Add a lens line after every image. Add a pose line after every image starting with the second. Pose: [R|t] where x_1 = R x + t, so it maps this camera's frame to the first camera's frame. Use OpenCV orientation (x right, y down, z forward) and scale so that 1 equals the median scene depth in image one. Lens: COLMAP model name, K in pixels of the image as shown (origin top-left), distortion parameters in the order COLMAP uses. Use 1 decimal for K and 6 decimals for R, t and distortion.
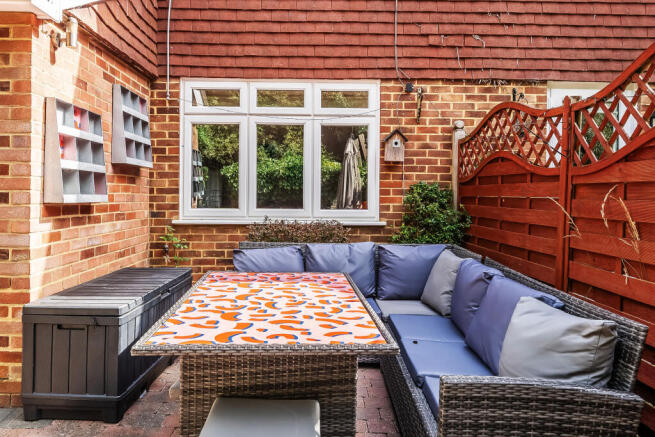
lens RADIAL K [[433.4, 0, 312.6], [0, 433.4, 200.1], [0, 0, 1]] dist [-0.002173, 0.001050]
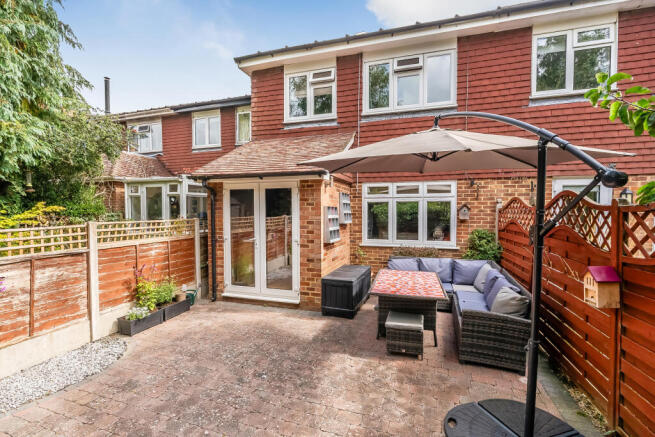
lens RADIAL K [[300.9, 0, 325.7], [0, 300.9, 220.5], [0, 0, 1]] dist [0.003607, 0.000304]
pose [[0.948521, 0.000557, -0.316714, 0.016471], [0.011085, 0.999327, 0.034957, -0.143999], [0.316520, -0.036669, 0.947877, -0.602543]]
